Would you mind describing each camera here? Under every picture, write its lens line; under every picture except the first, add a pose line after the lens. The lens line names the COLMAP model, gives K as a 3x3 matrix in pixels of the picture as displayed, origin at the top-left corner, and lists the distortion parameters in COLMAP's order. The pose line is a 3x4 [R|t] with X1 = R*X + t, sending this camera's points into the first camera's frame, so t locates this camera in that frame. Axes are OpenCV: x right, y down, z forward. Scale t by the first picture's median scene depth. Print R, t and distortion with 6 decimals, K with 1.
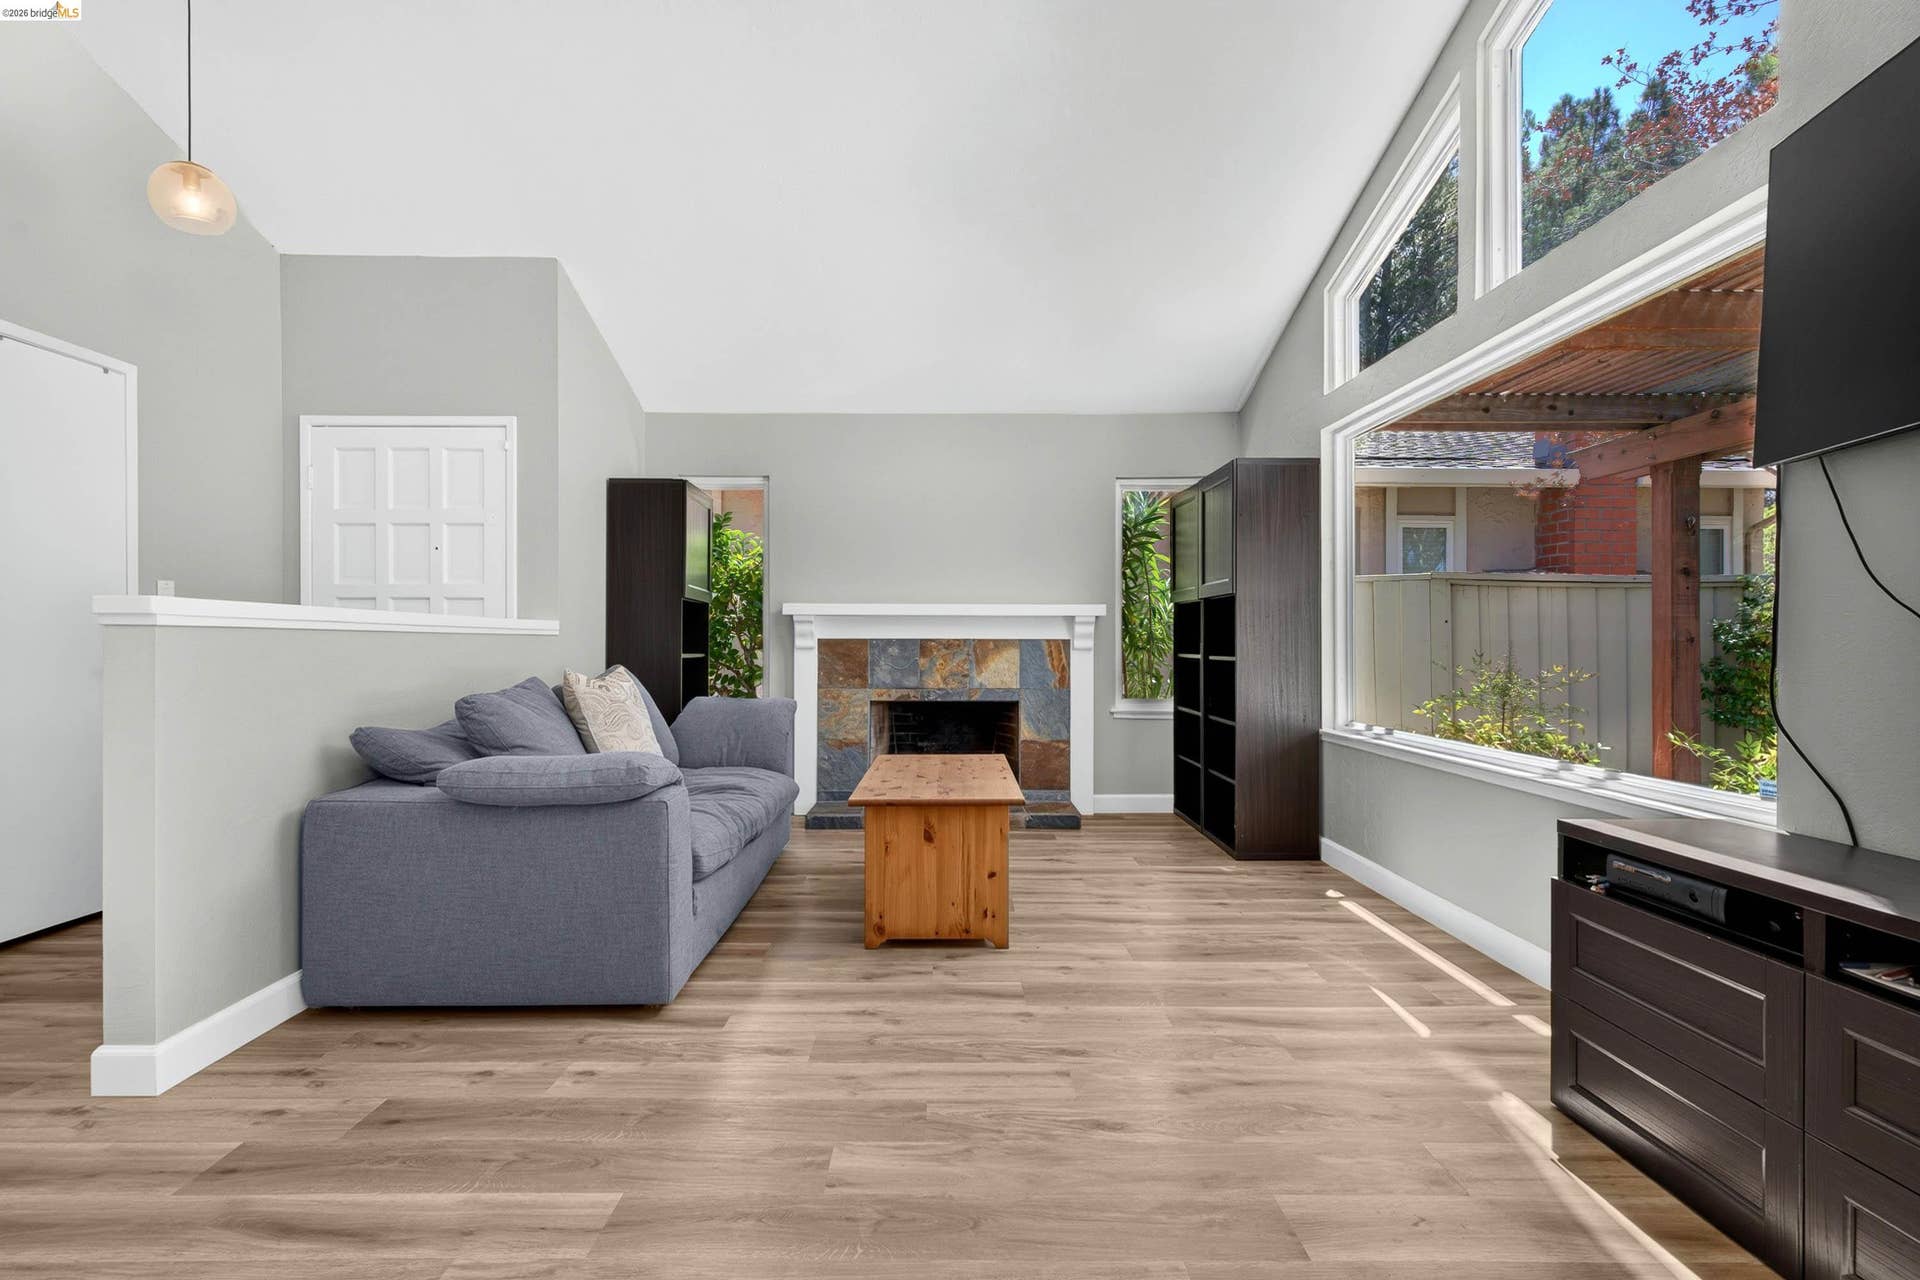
lens RADIAL K [[906.0, 0, 947.6], [0, 906.0, 638.8], [0, 0, 1]] dist [-0.000585, -0.000600]
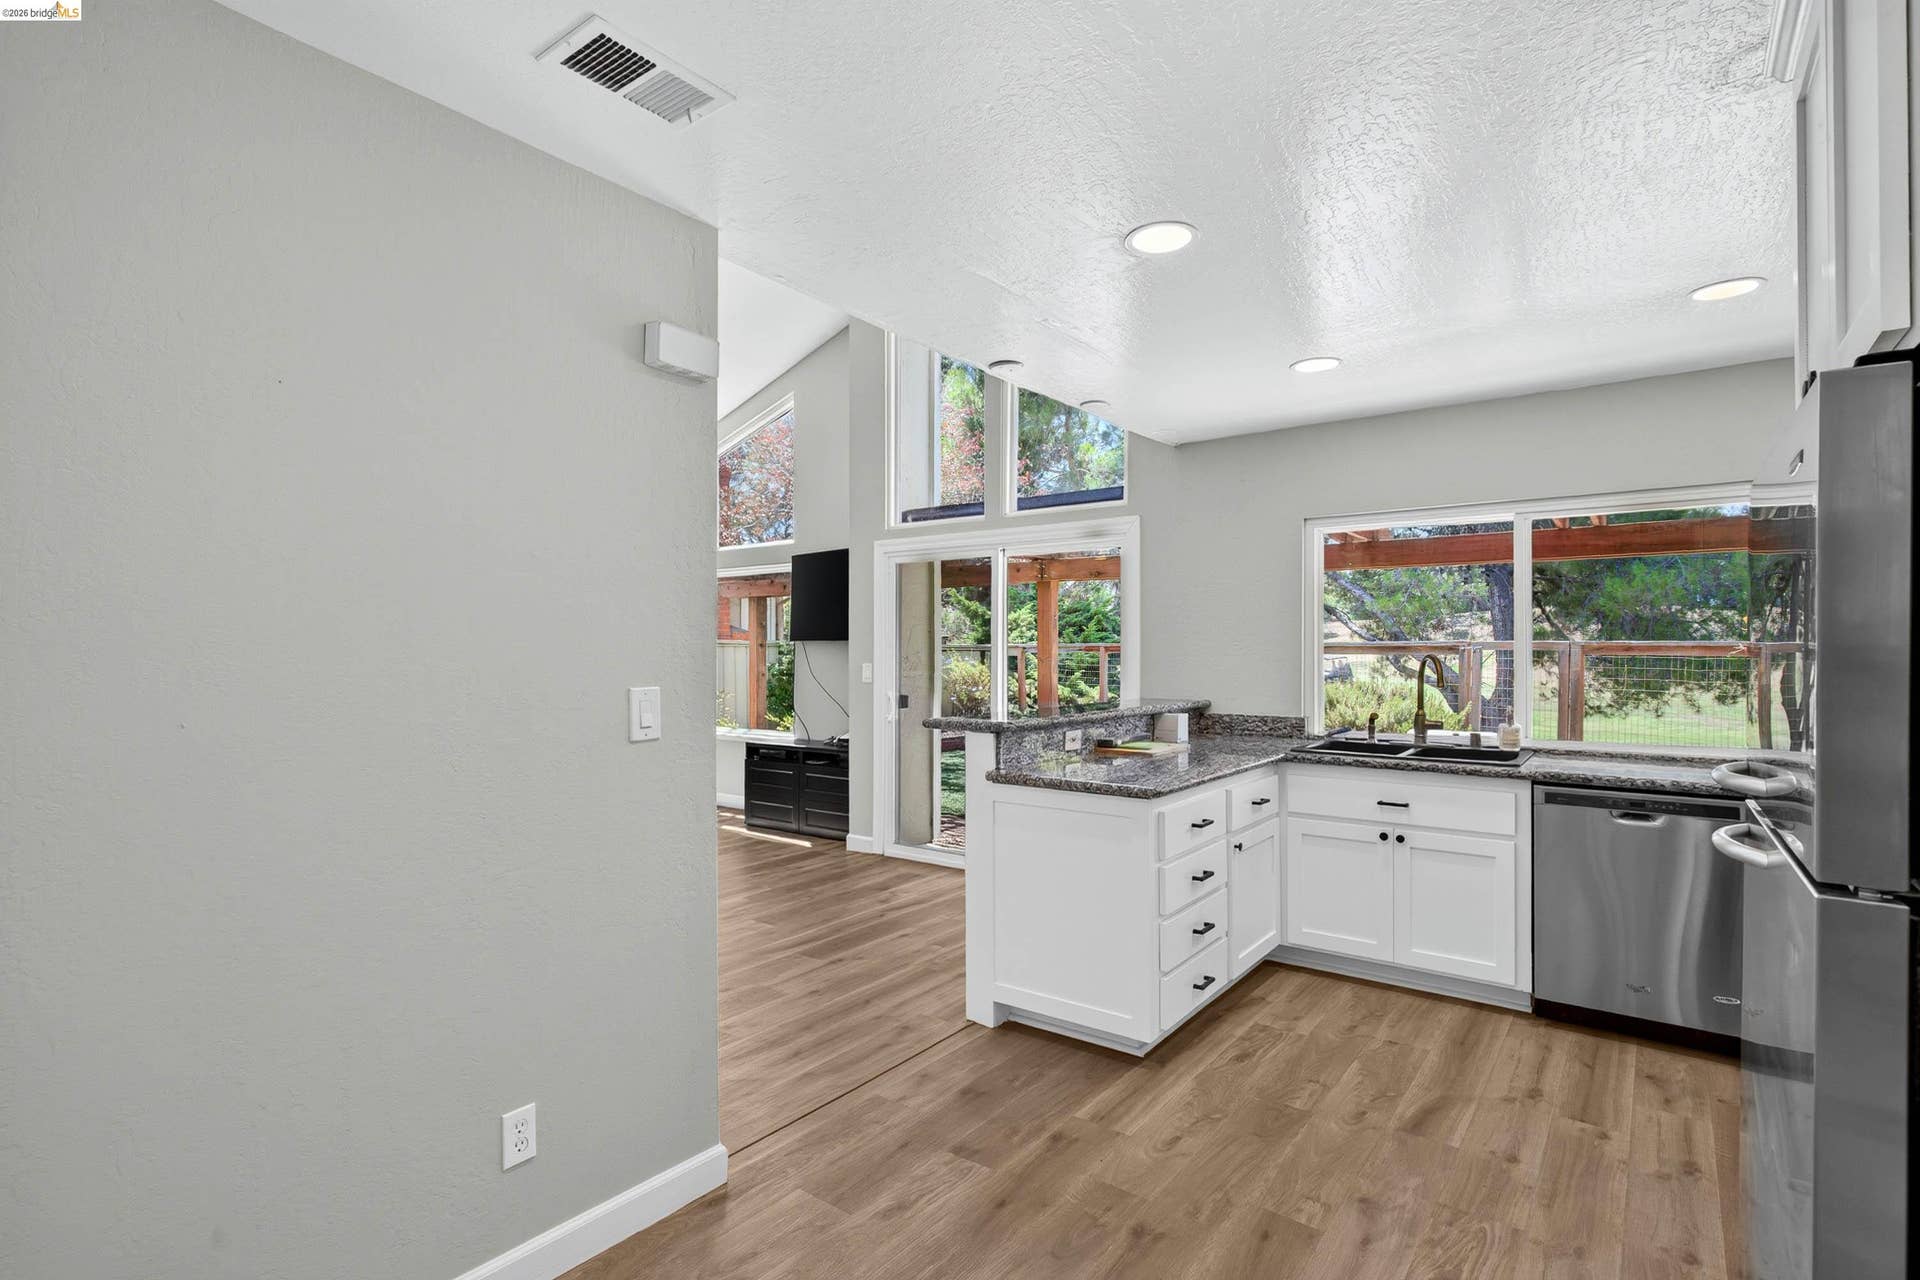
lens RADIAL K [[932.4, 0, 956.1], [0, 932.4, 650.0], [0, 0, 1]] dist [0.000919, -0.000070]
pose [[0.604176, -0.004103, 0.796840, -1.310053], [-0.001304, 0.999980, 0.006137, -0.133220], [-0.796850, -0.004747, 0.604159, -1.395221]]
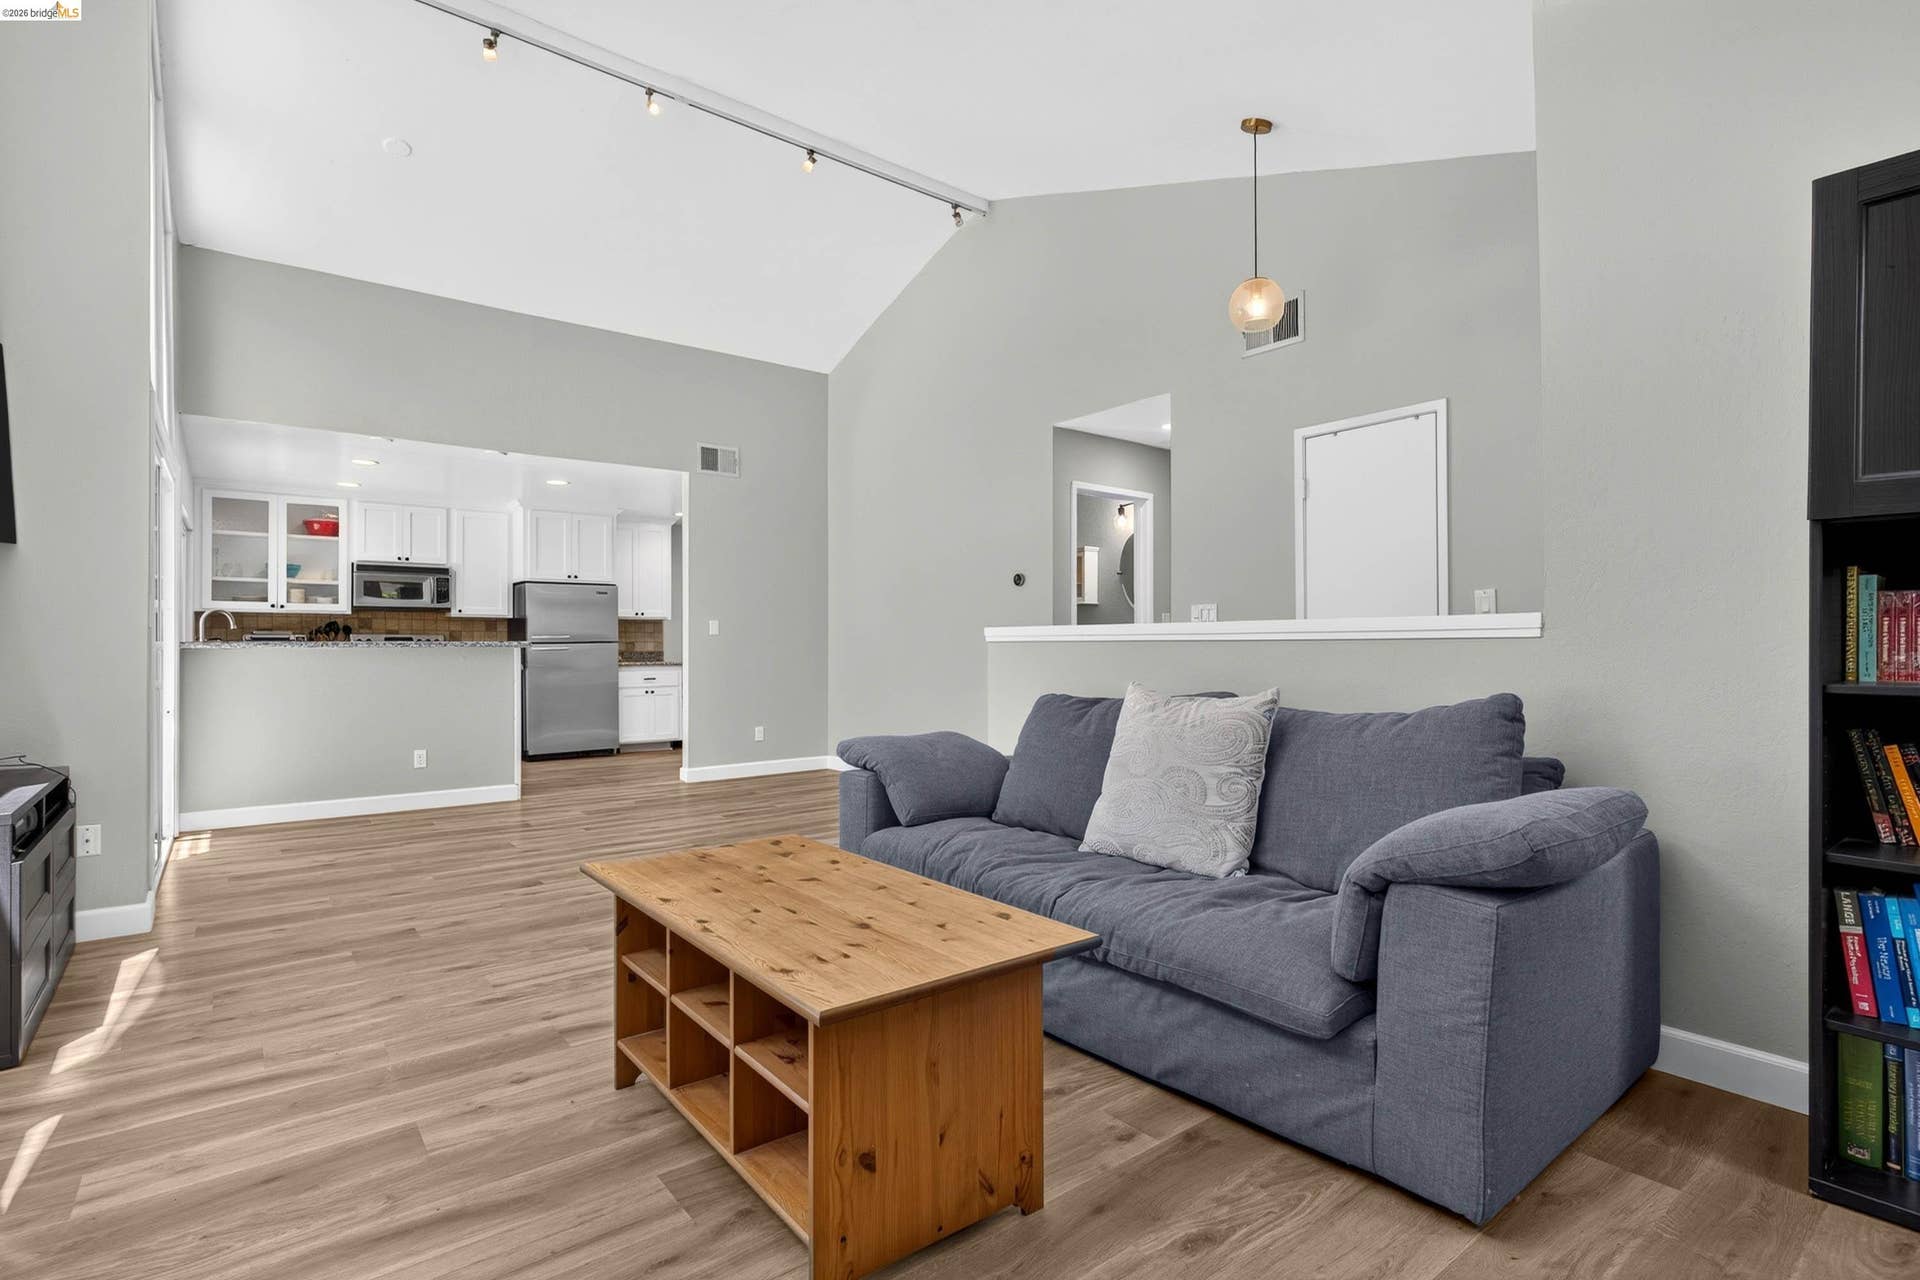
lens RADIAL K [[906.0, 0, 947.6], [0, 906.0, 638.8], [0, 0, 1]] dist [-0.000585, -0.000600]
pose [[-0.787400, -0.002763, -0.616436, 0.358057], [0.005262, 0.999923, -0.011204, 0.000592], [0.616420, -0.012066, -0.787325, 2.054949]]
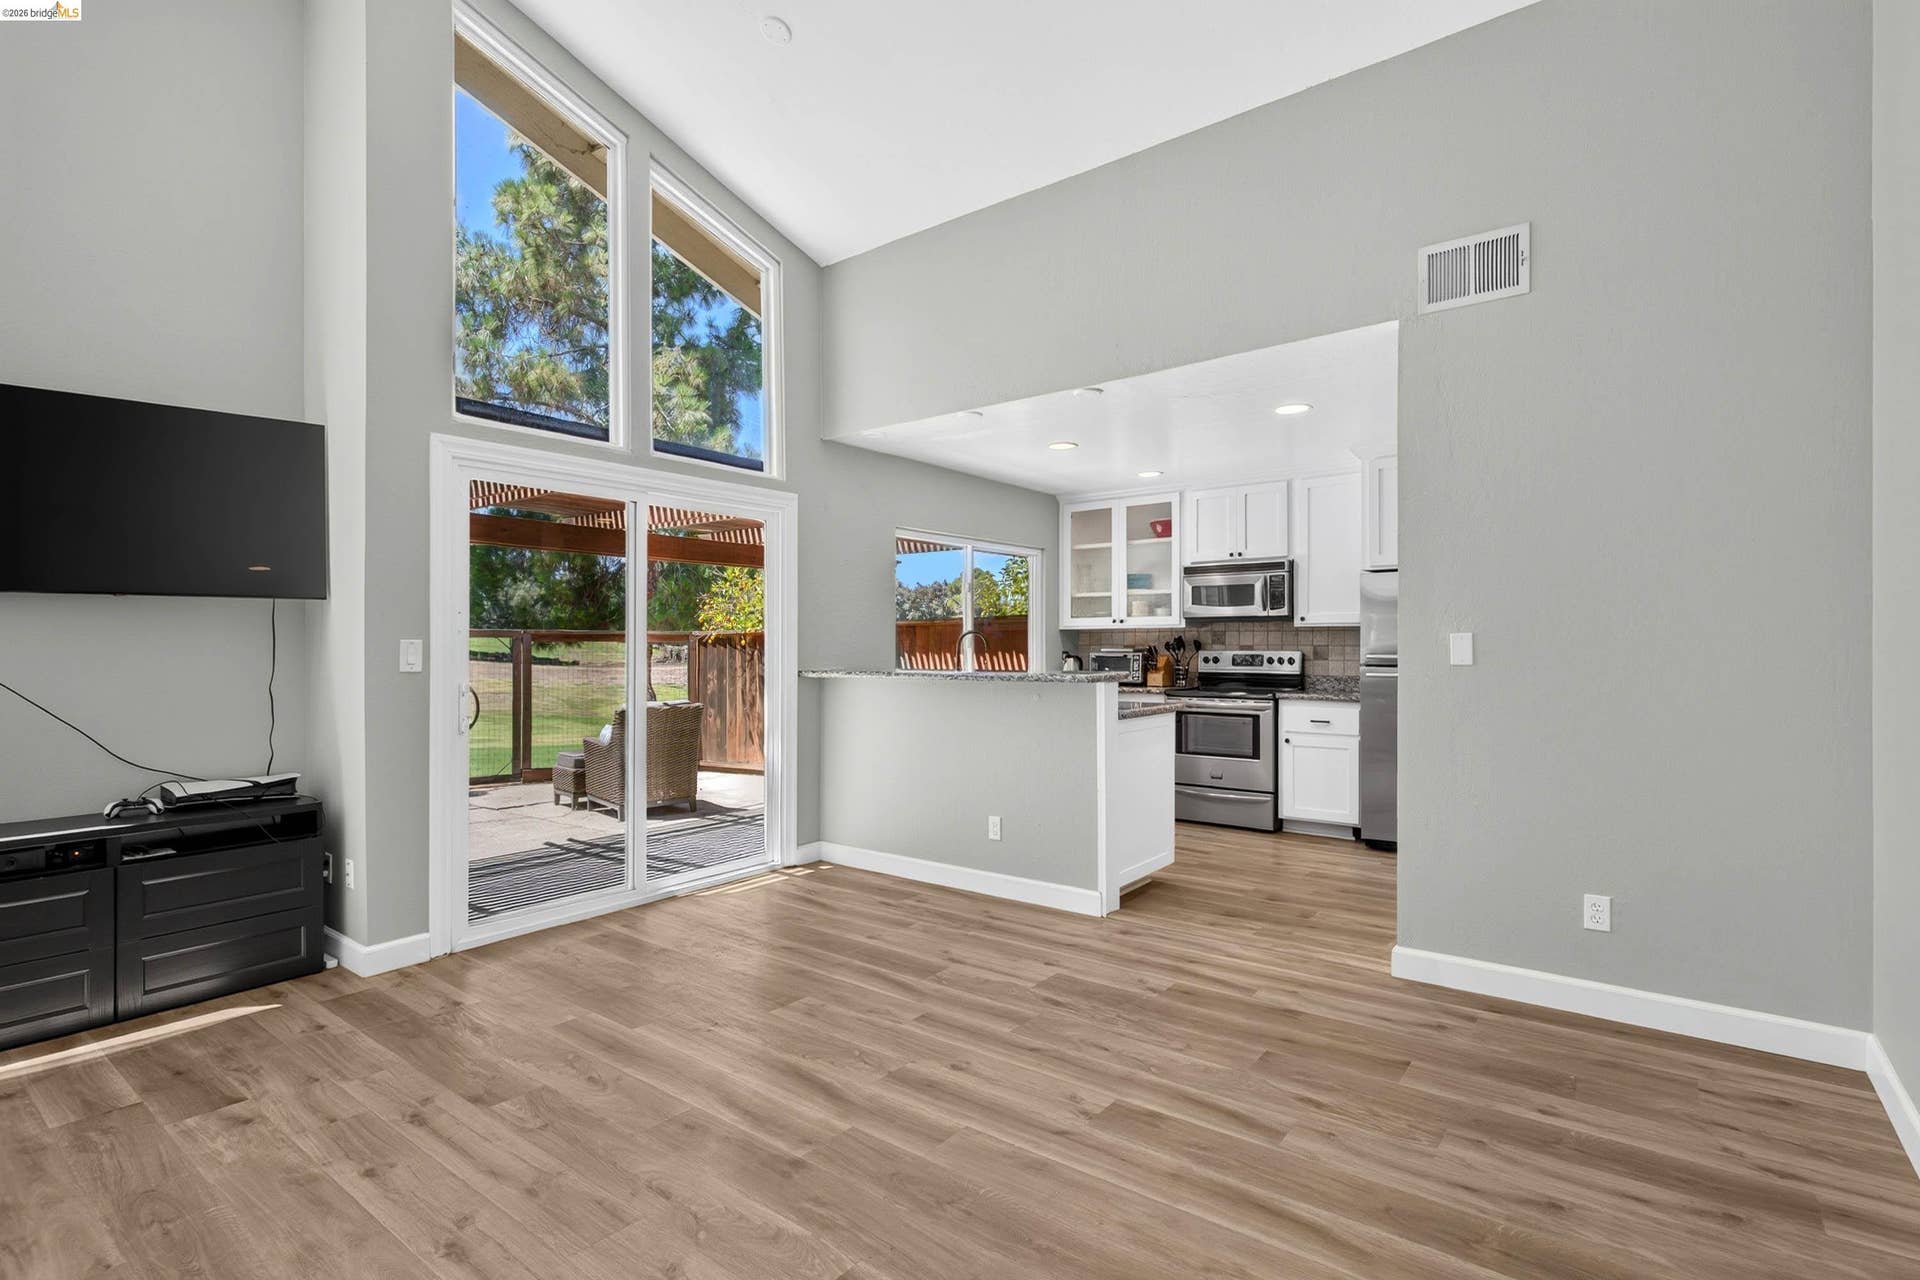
lens RADIAL K [[906.0, 0, 947.6], [0, 906.0, 638.8], [0, 0, 1]] dist [-0.000585, -0.000600]
pose [[-0.782307, 0.005639, 0.622867, -1.031760], [0.000496, 0.999964, -0.008430, -0.075378], [-0.622893, -0.006286, -0.782282, 0.807800]]
